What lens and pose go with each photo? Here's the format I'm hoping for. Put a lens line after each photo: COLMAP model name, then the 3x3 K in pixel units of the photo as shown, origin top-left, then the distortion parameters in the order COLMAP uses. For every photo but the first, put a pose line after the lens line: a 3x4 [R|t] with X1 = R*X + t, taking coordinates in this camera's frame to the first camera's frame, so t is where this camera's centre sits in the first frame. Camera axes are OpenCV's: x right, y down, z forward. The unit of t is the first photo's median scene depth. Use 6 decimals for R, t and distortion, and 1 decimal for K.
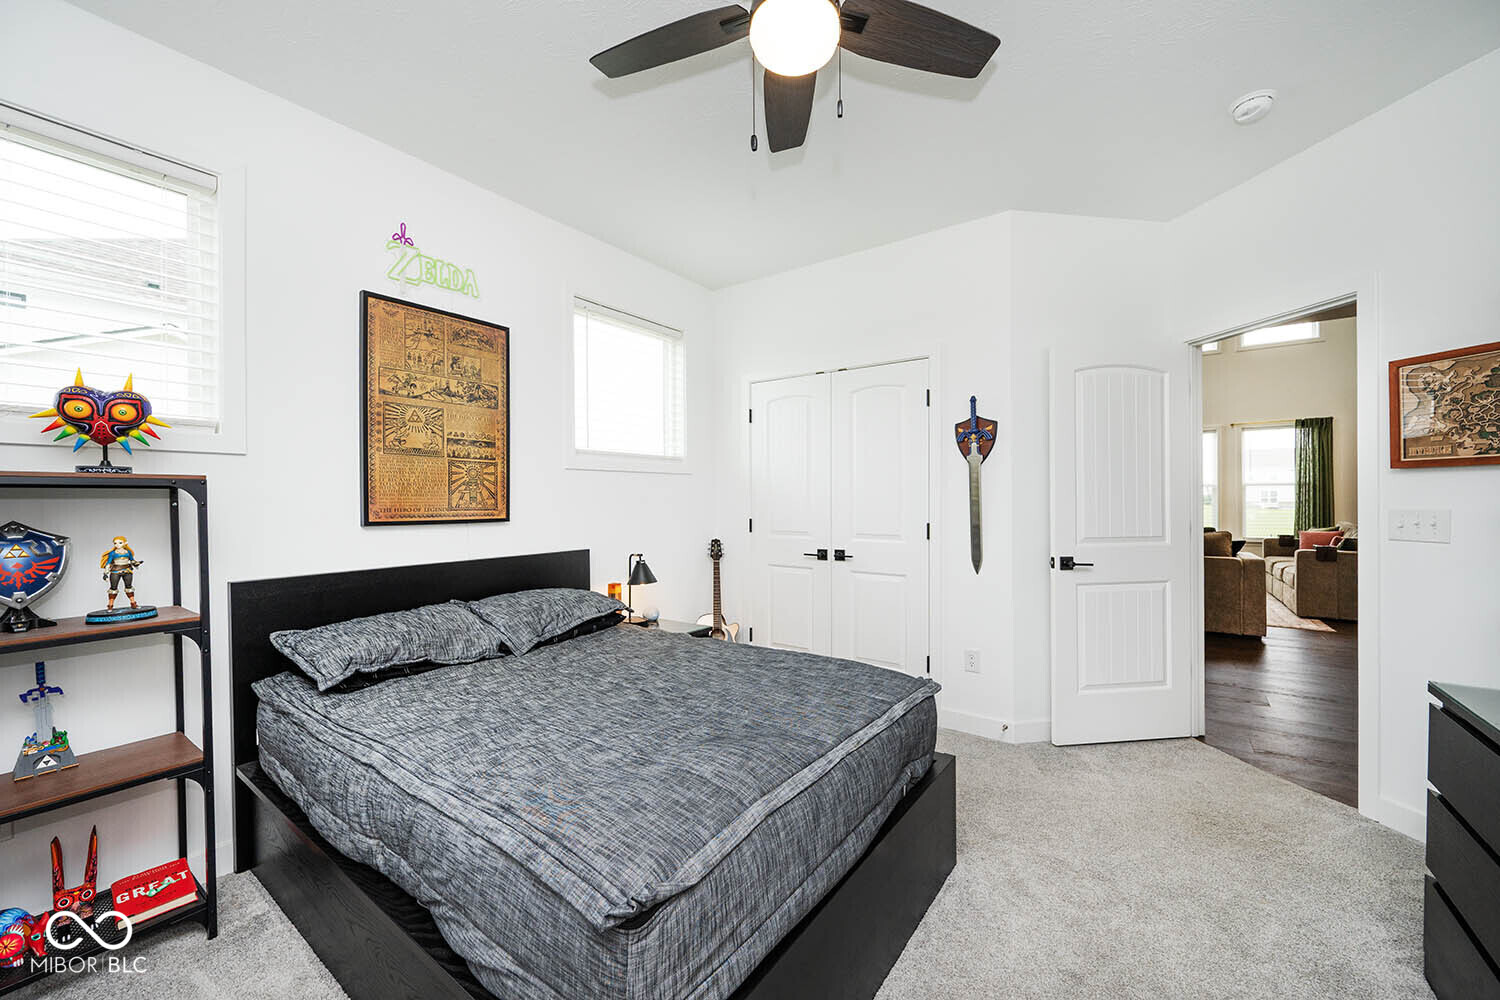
lens RADIAL K [[585.8, 0, 748.3], [0, 585.8, 502.2], [0, 0, 1]] dist [-0.000321, -0.000315]
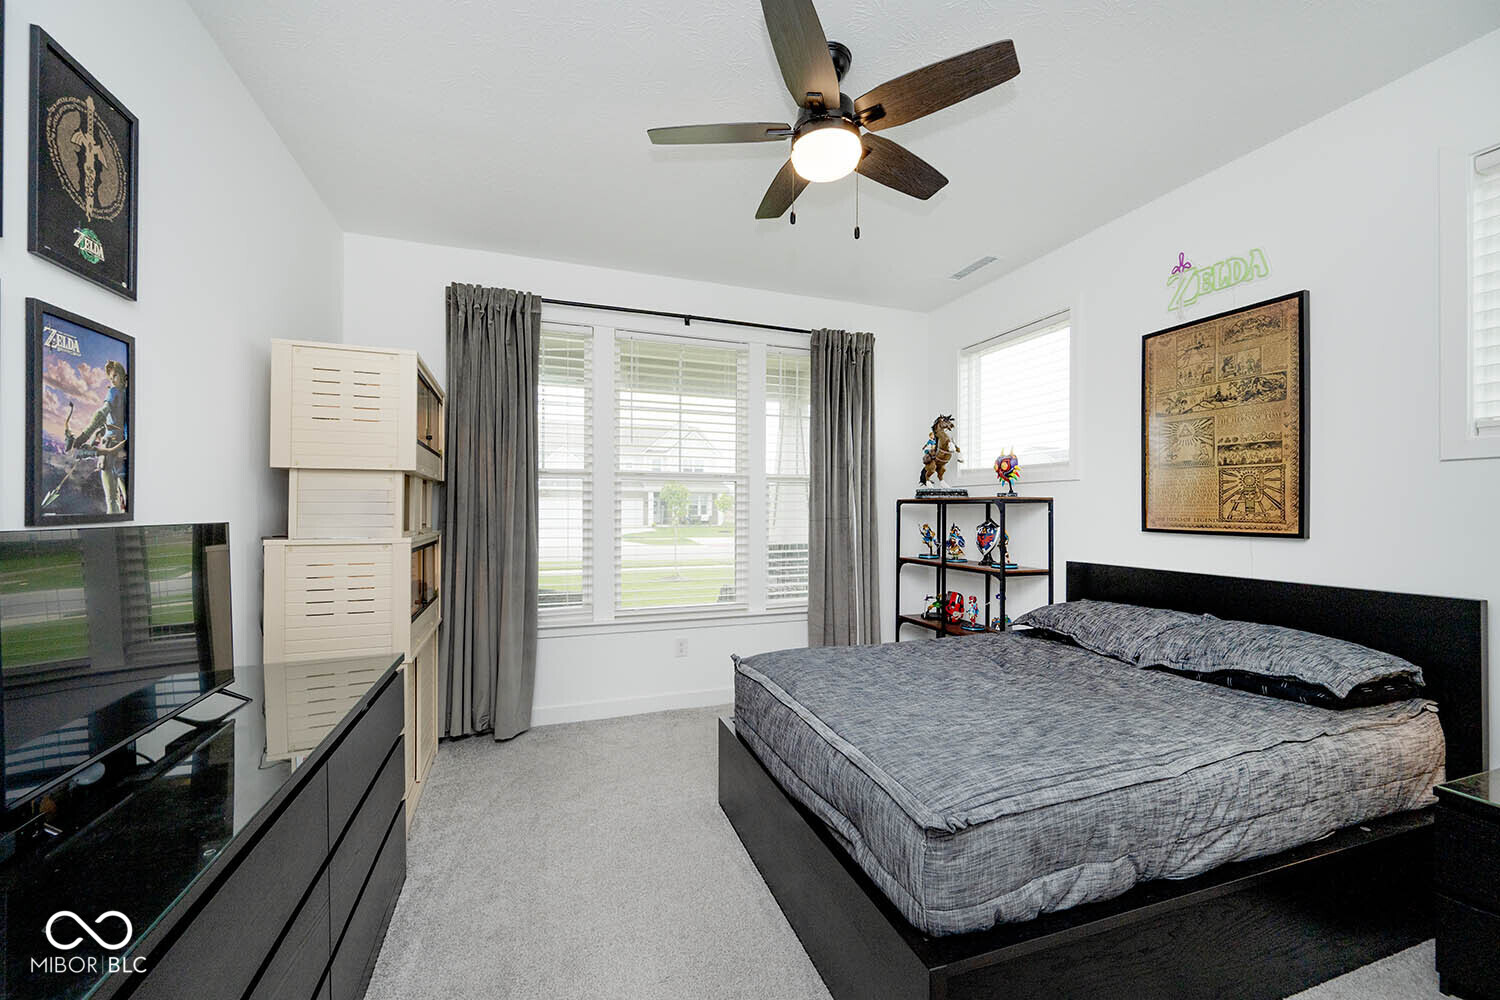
lens RADIAL K [[585.8, 0, 748.7], [0, 585.8, 503.3], [0, 0, 1]] dist [-0.000321, -0.000315]
pose [[-0.562840, -0.001123, -0.826565, 0.705685], [-0.000288, 0.999999, -0.001162, -0.013996], [0.826566, -0.000416, -0.562840, 0.896857]]
